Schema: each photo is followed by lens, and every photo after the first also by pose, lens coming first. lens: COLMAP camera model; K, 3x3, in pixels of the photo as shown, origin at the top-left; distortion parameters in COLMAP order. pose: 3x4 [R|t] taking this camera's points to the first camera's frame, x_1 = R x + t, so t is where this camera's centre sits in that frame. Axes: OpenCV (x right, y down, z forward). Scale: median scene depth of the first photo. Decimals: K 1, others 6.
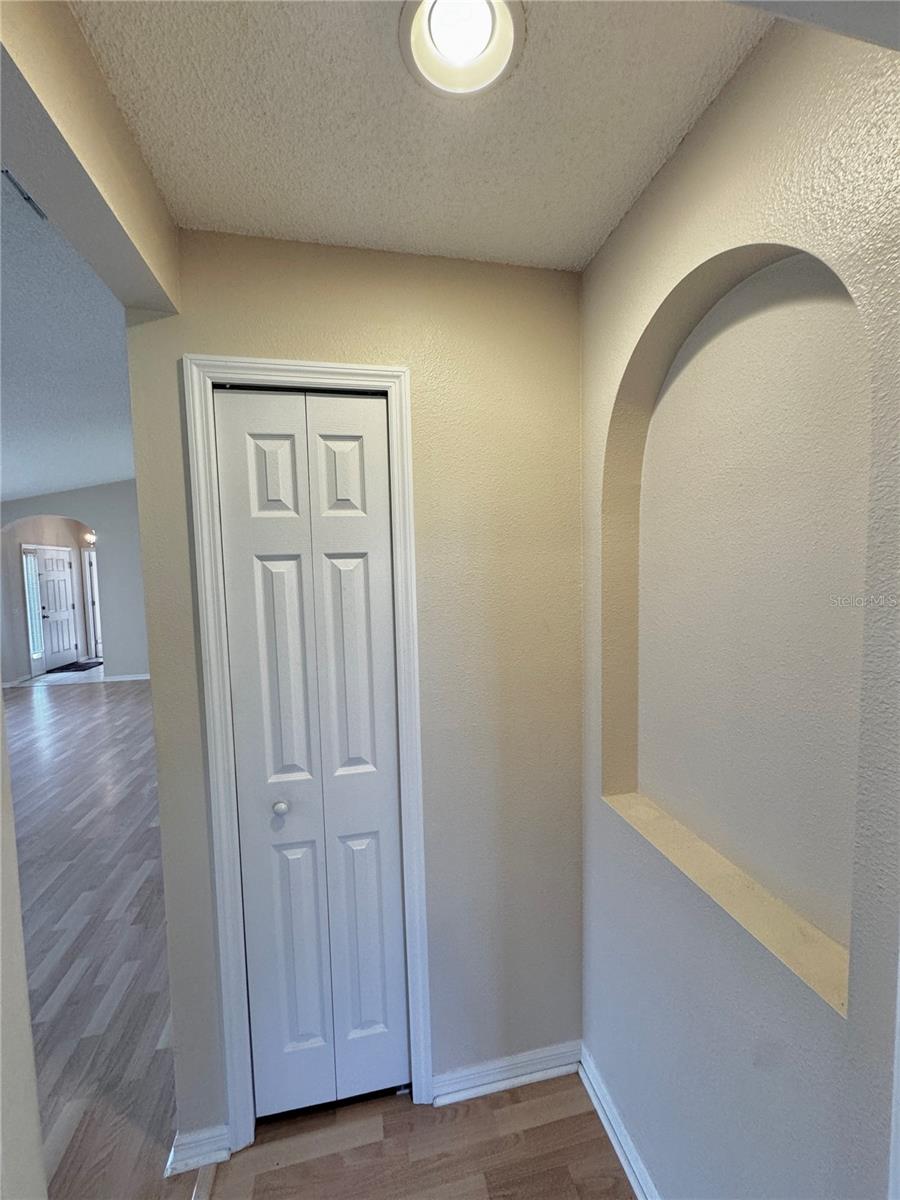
lens RADIAL K [[483.1, 0, 450.0], [0, 483.1, 600.0], [0, 0, 1]] dist [-0.000638, -0.000051]
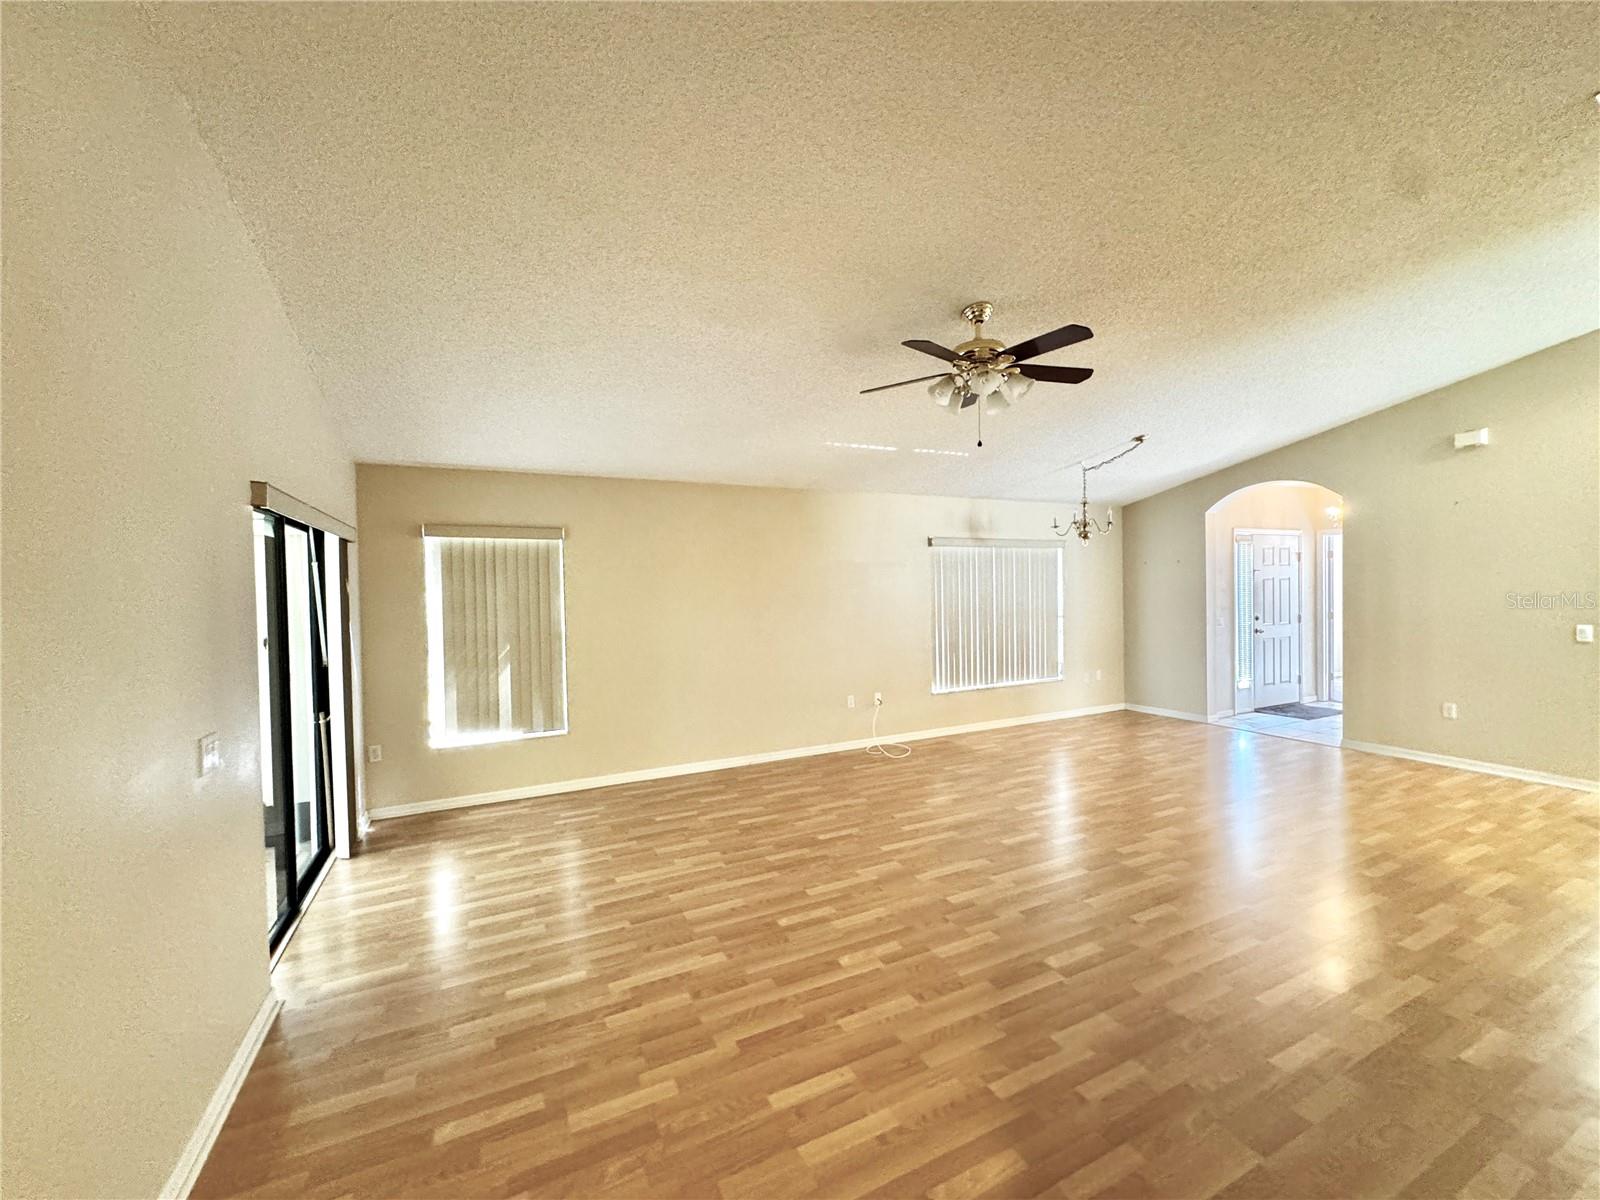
lens RADIAL K [[644.2, 0, 800.0], [0, 644.2, 600.0], [0, 0, 1]] dist [-0.000638, -0.000051]
pose [[0.247756, 0.038897, -0.968041, -0.106699], [-0.046533, 0.998518, 0.028212, -0.006209], [0.967704, 0.038056, 0.249199, 0.129546]]
